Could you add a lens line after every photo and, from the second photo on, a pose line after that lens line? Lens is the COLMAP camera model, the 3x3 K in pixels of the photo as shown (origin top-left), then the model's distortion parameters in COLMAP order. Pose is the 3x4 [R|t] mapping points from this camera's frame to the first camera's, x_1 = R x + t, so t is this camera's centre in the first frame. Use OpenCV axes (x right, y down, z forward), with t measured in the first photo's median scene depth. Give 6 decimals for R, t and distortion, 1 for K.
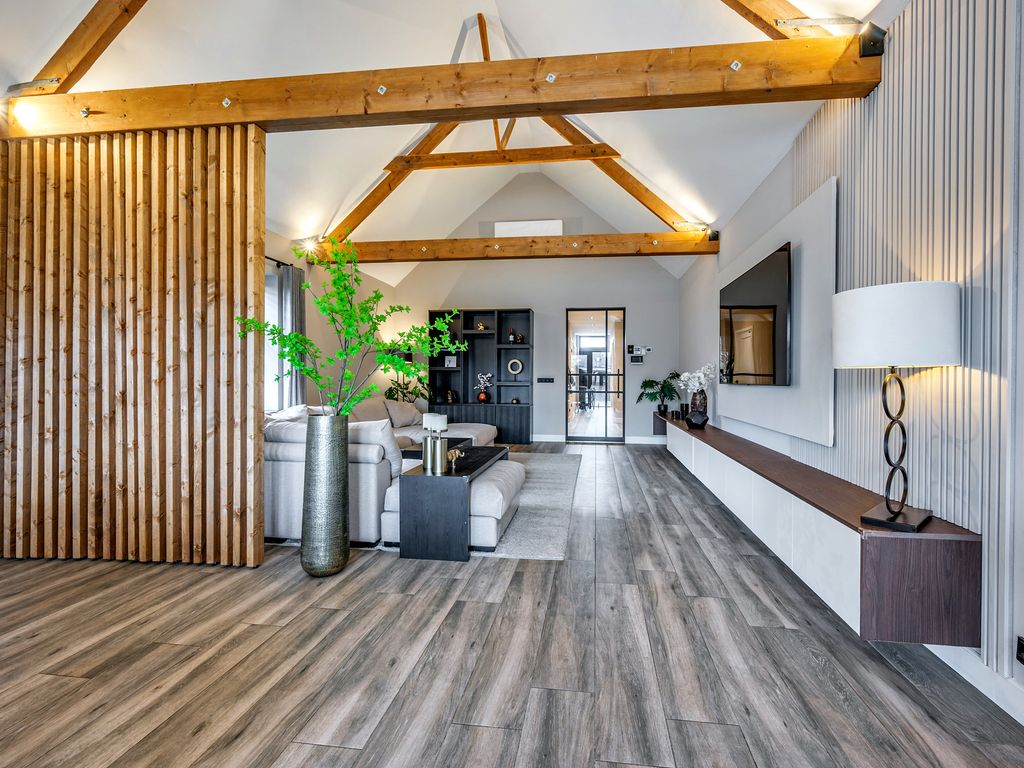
lens RADIAL K [[448.6, 0, 516.3], [0, 448.6, 382.3], [0, 0, 1]] dist [-0.000365, -0.000247]
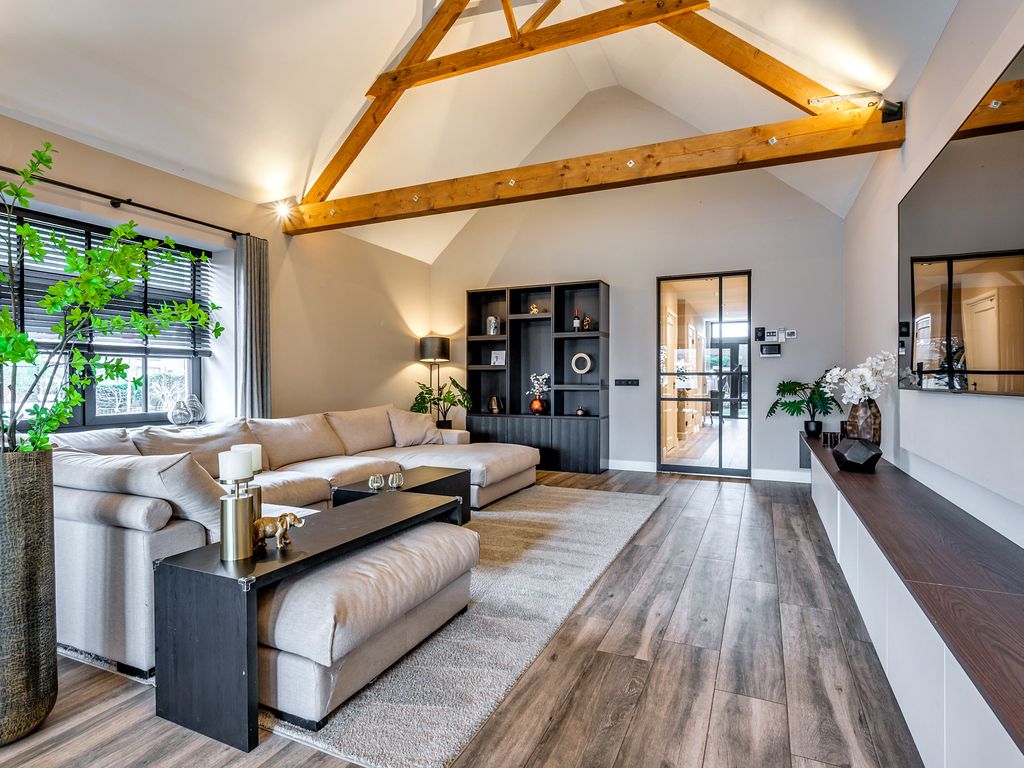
lens RADIAL K [[510.8, 0, 506.2], [0, 510.8, 384.4], [0, 0, 1]] dist [-0.002199, -0.001986]
pose [[0.958239, -0.002640, -0.285957, 0.164826], [0.002664, 0.999996, -0.000305, -0.002516], [0.285957, -0.000470, 0.958242, 0.274102]]
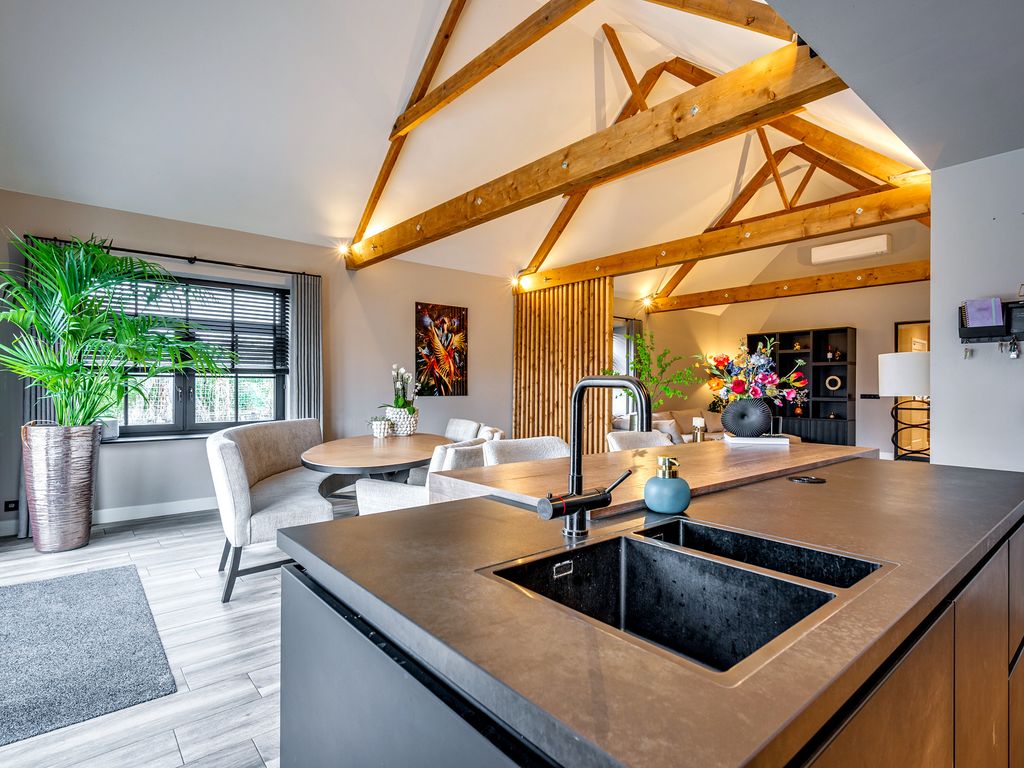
lens RADIAL K [[510.8, 0, 531.3], [0, 510.8, 385.5], [0, 0, 1]] dist [-0.002199, -0.001986]
pose [[0.761512, -0.001700, -0.648149, 0.331003], [-0.007565, 0.999905, -0.011511, -0.014563], [0.648107, 0.013669, 0.761427, -0.503698]]
